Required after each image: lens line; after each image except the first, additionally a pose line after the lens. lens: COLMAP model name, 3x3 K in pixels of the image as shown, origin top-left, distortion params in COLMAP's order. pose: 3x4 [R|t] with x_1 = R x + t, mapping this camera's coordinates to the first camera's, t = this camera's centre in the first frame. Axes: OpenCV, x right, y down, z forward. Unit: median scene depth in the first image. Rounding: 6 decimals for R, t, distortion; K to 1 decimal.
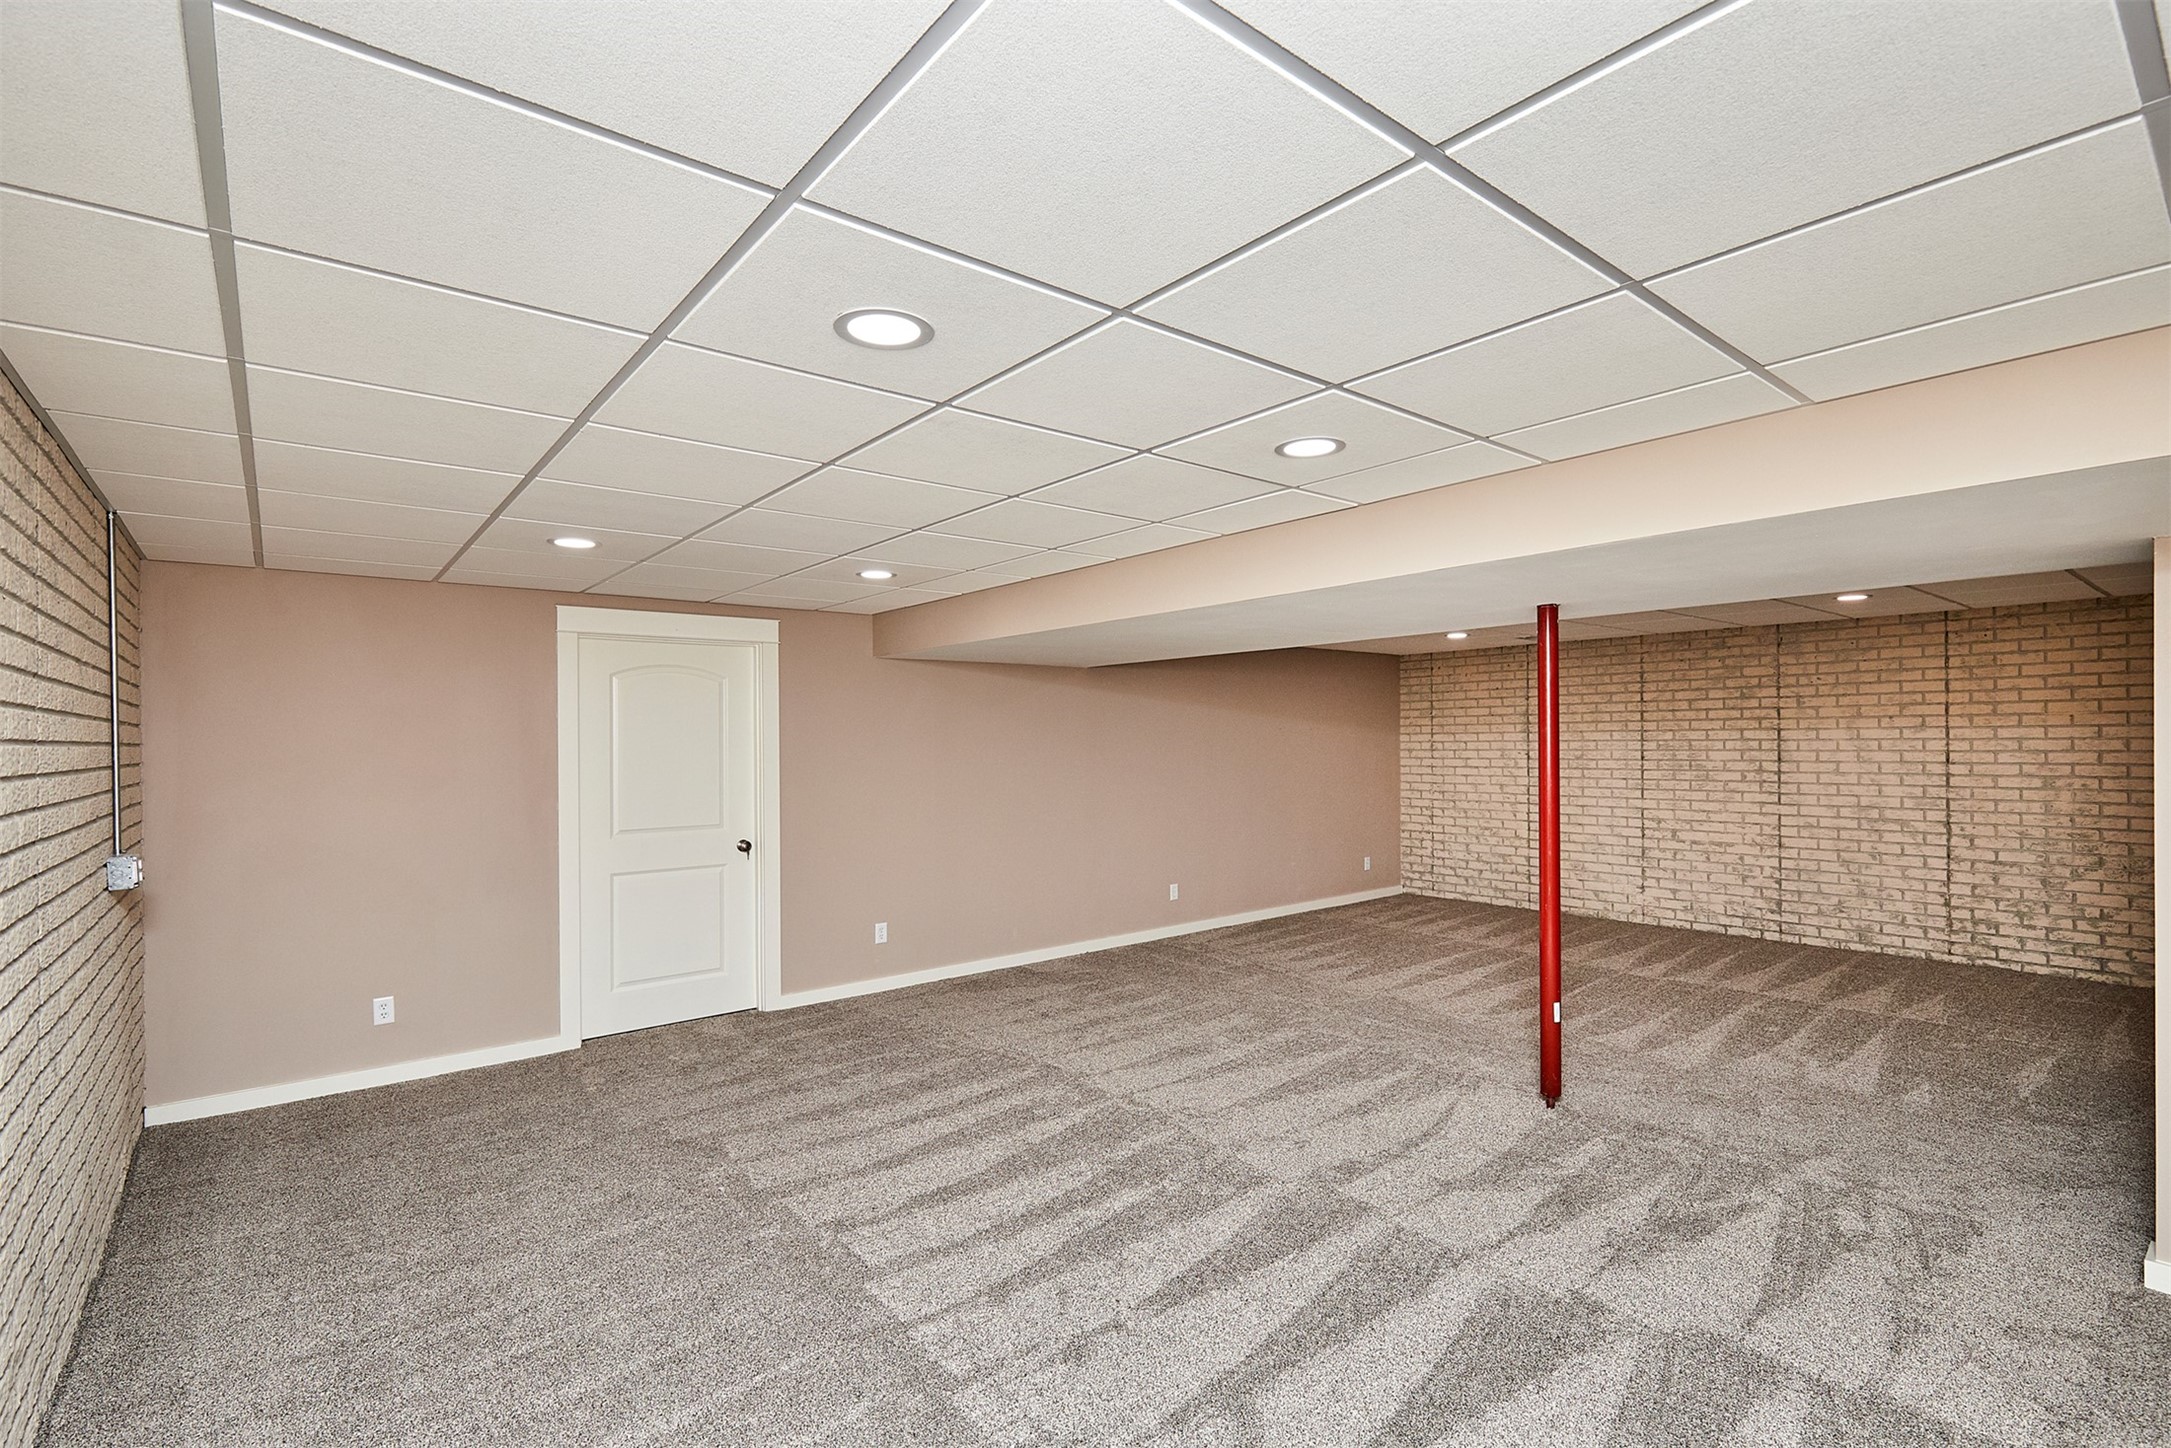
lens RADIAL K [[997.2, 0, 1087.7], [0, 997.2, 733.7], [0, 0, 1]] dist [-0.002702, -0.000313]
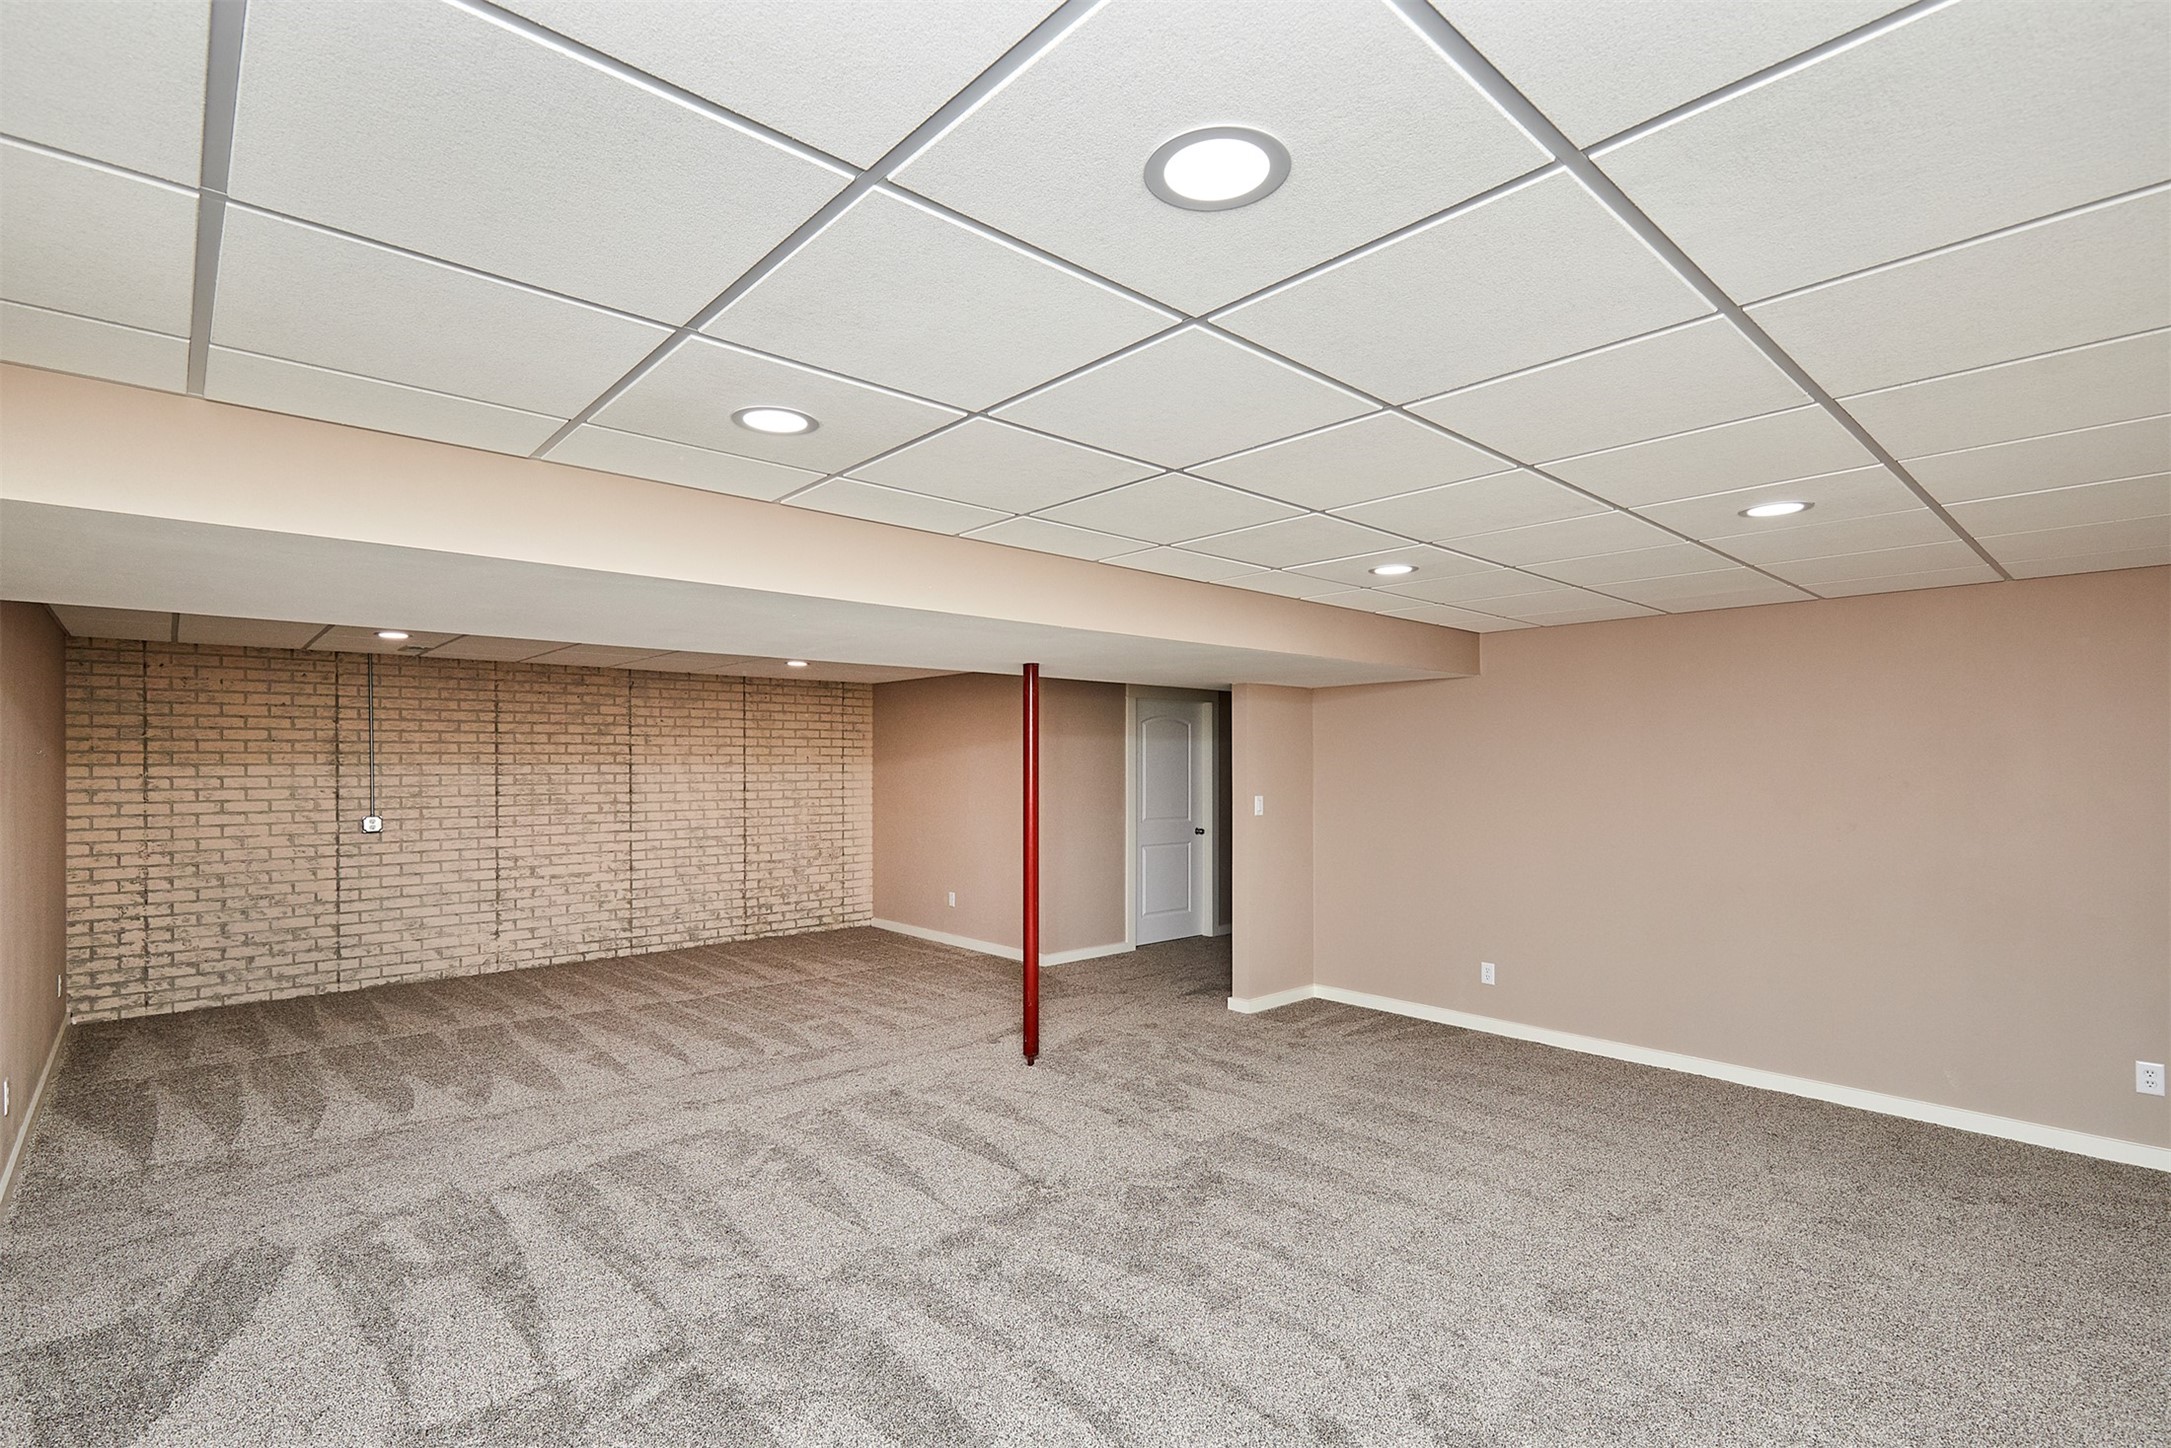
lens RADIAL K [[997.2, 0, 1087.0], [0, 997.2, 763.5], [0, 0, 1]] dist [-0.002702, -0.000313]
pose [[-0.061308, 0.011732, 0.998050, -0.416774], [-0.002367, 0.999926, -0.011899, 0.006515], [-0.998116, -0.003092, -0.061276, 0.526502]]
